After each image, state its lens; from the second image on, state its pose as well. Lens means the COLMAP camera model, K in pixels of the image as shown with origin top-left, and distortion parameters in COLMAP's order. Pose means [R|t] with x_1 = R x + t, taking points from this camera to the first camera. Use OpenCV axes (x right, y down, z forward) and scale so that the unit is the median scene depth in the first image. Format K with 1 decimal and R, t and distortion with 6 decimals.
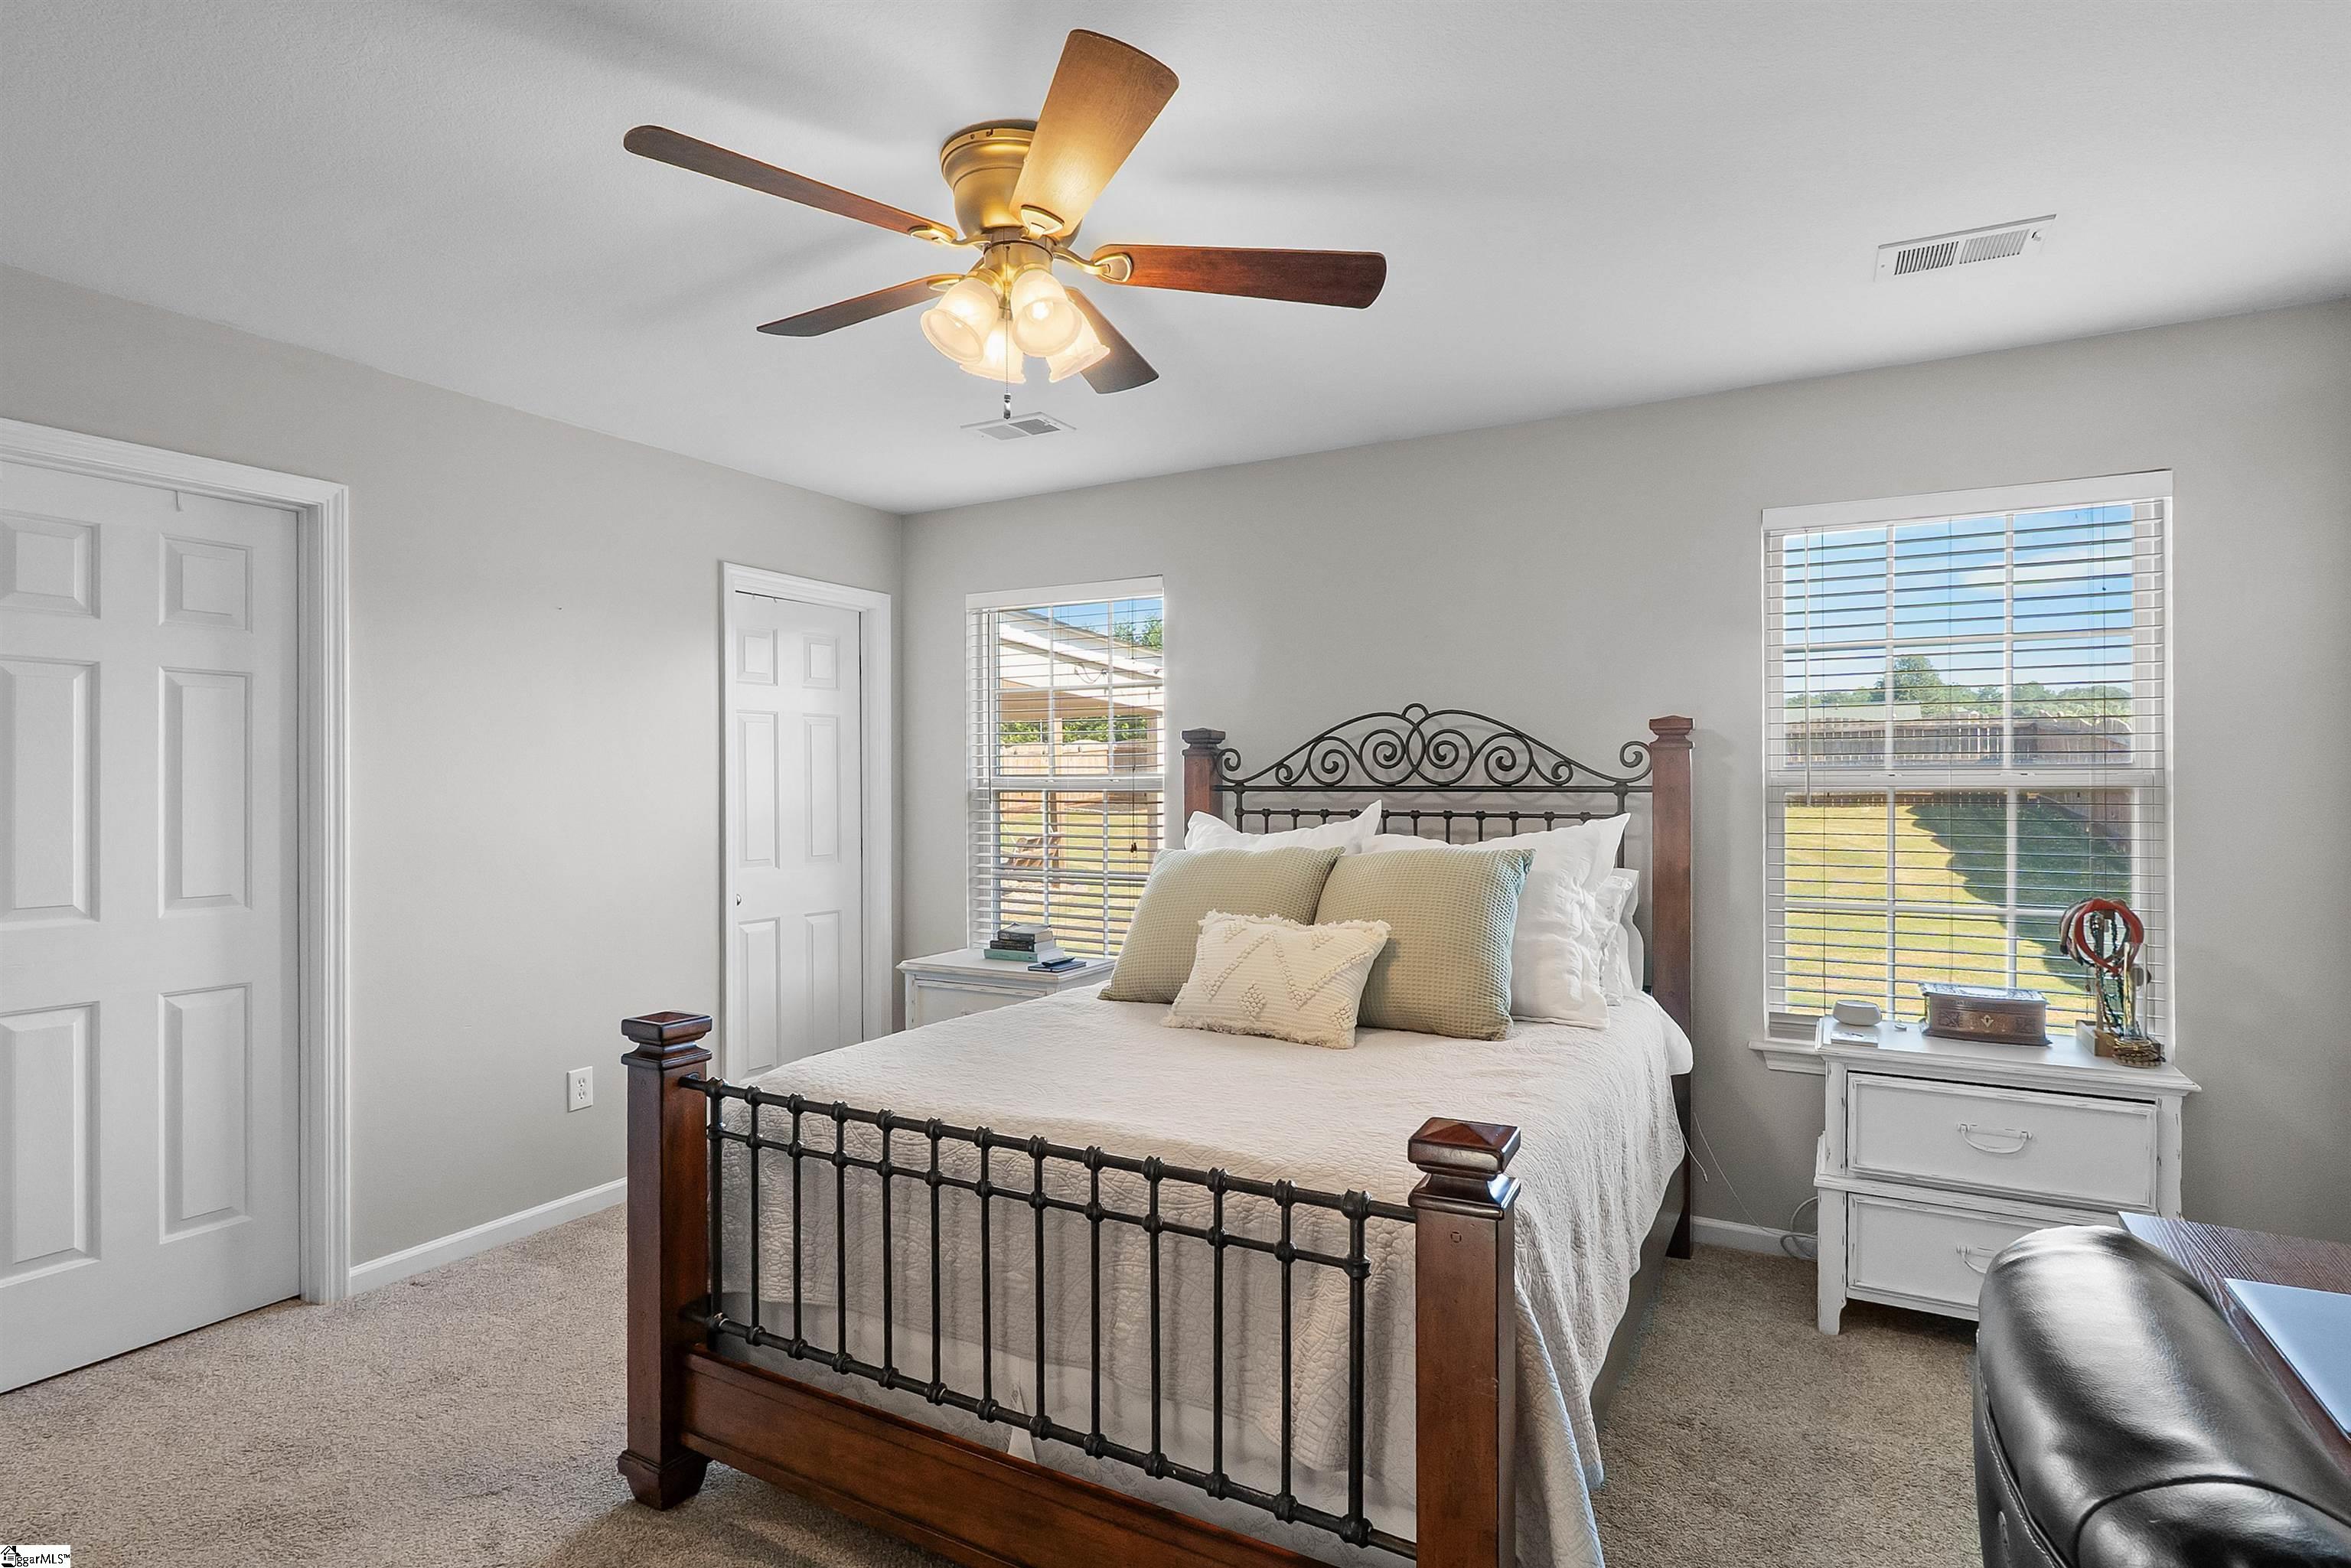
lens RADIAL K [[1103.2, 0, 1175.5], [0, 1103.2, 784.0], [0, 0, 1]] dist [-0.012981, -0.000149]
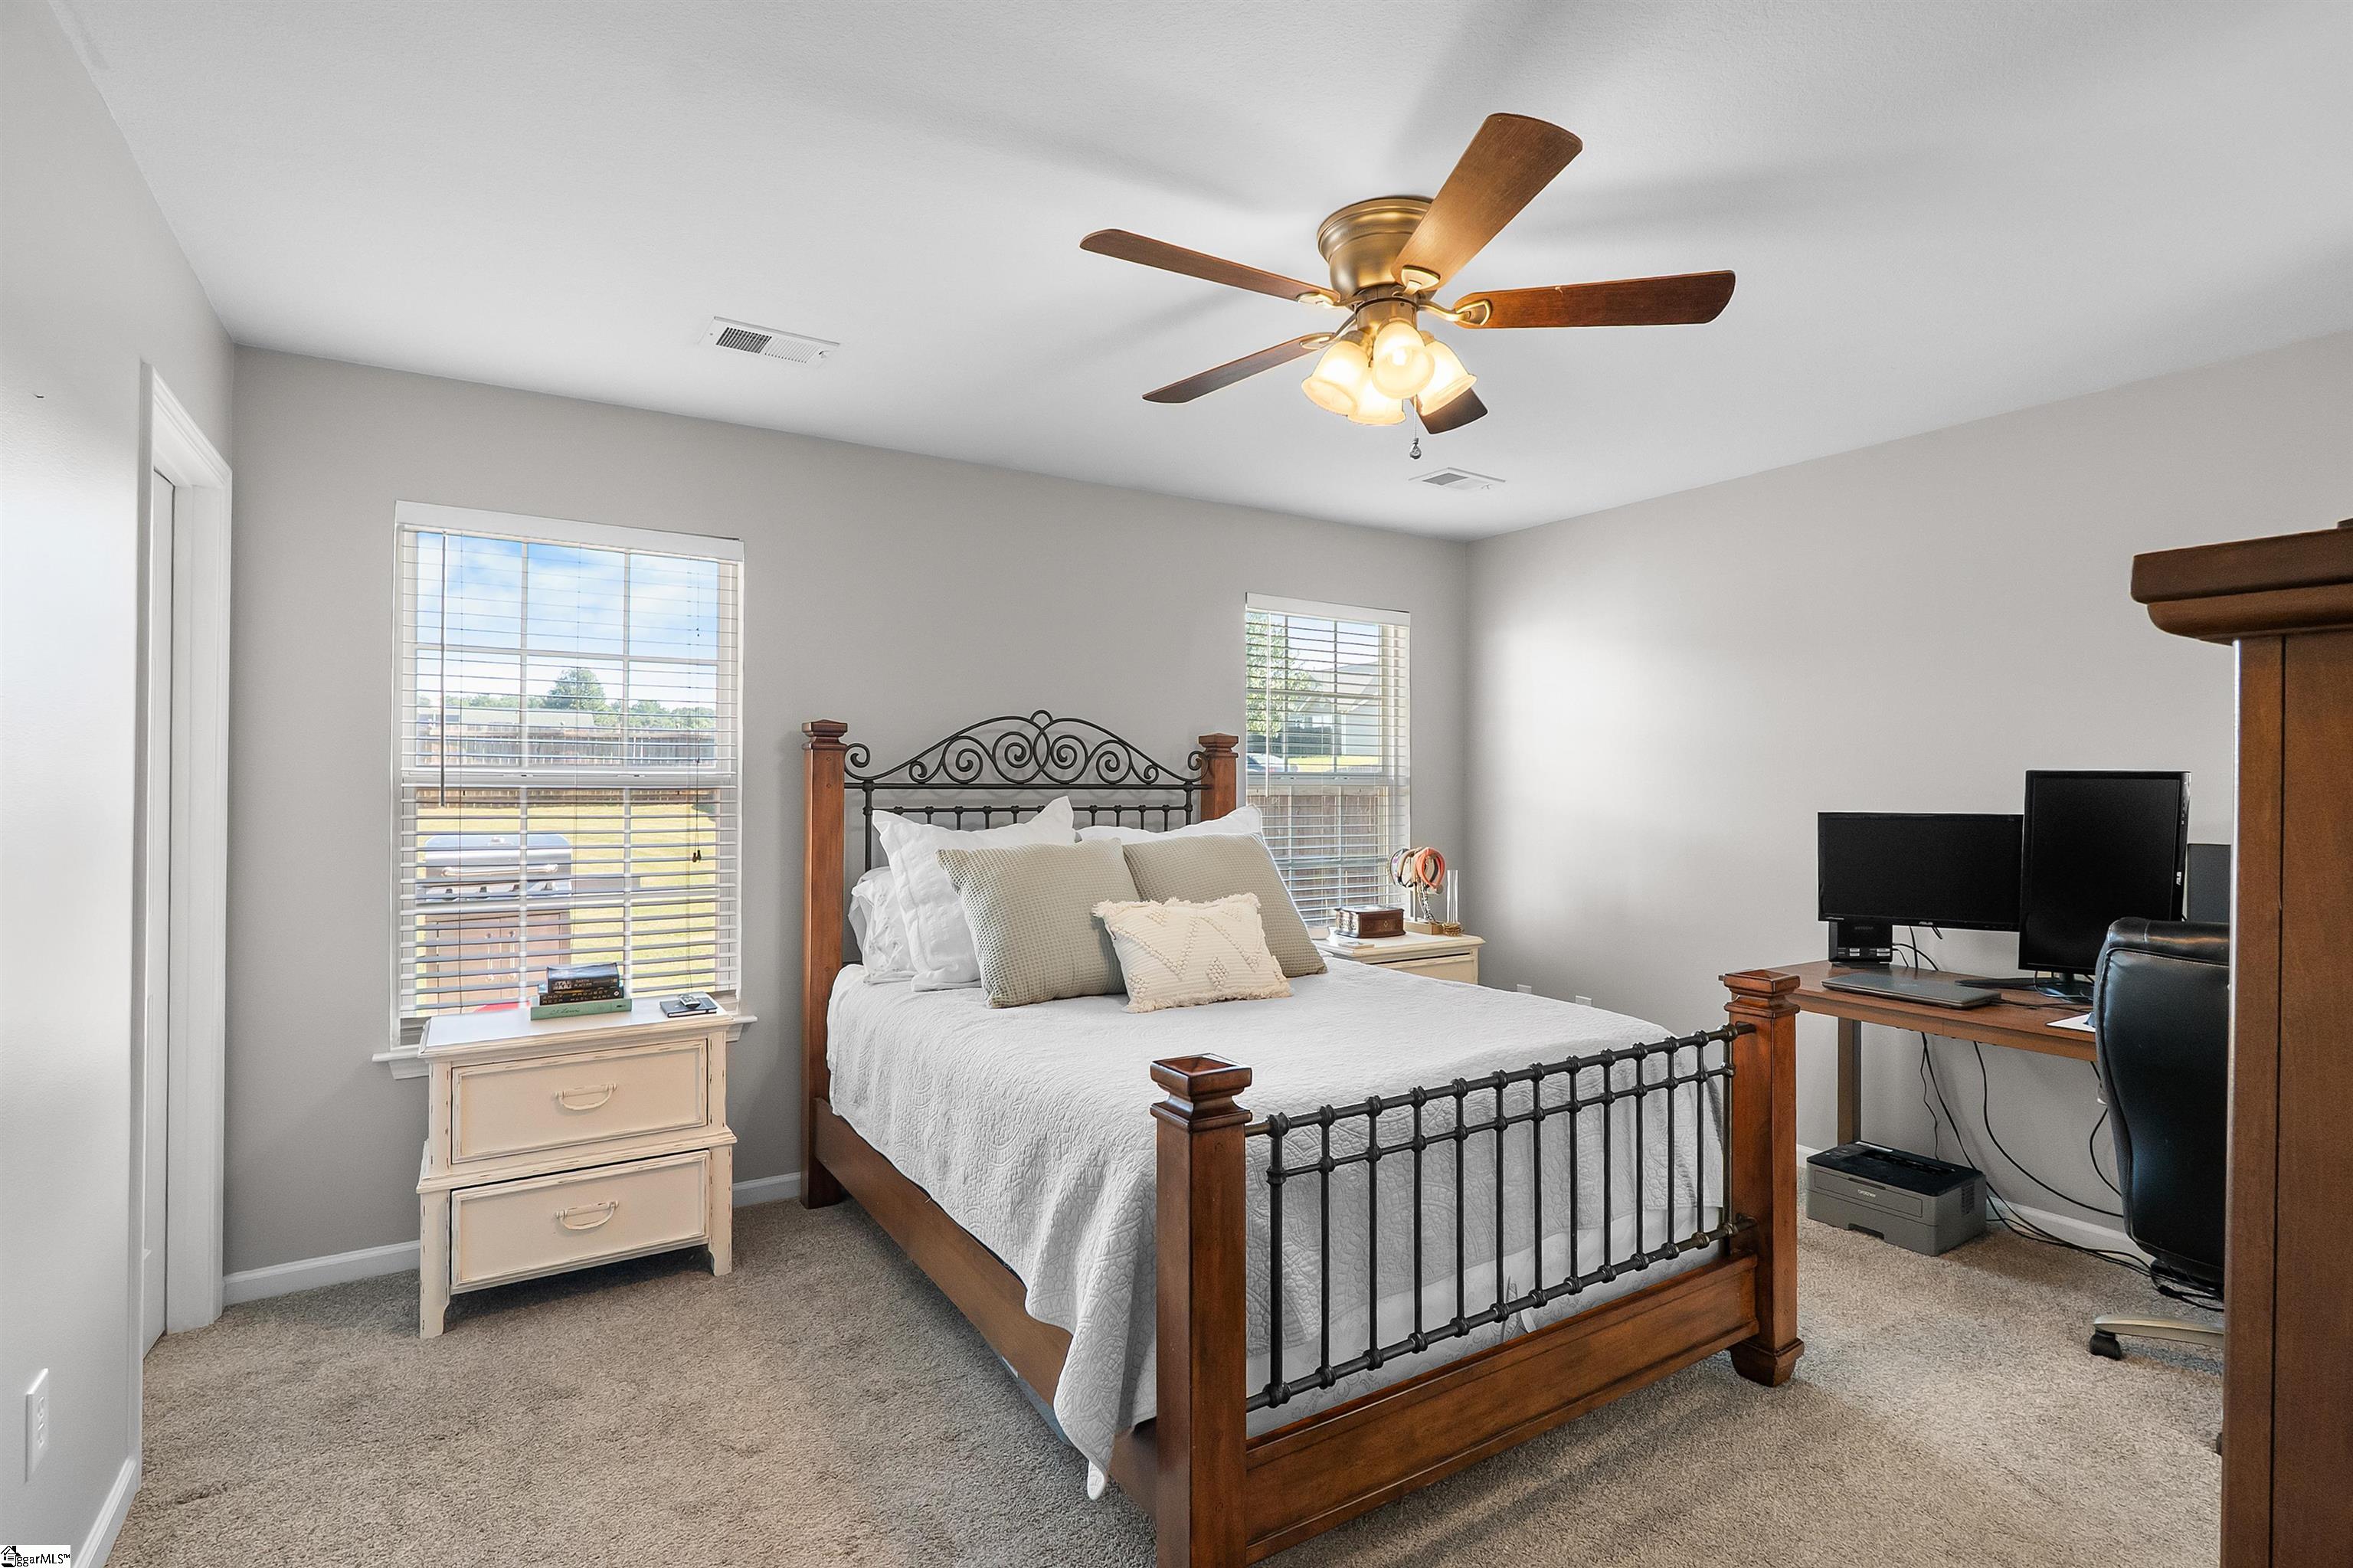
lens RADIAL K [[1091.0, 0, 1091.7], [0, 1091.0, 765.9], [0, 0, 1]] dist [-0.010546, -0.000821]
pose [[0.533494, 0.018160, 0.845609, -0.692406], [-0.003879, 0.999812, -0.019024, 0.004382], [-0.845795, 0.006869, 0.533464, 0.368069]]
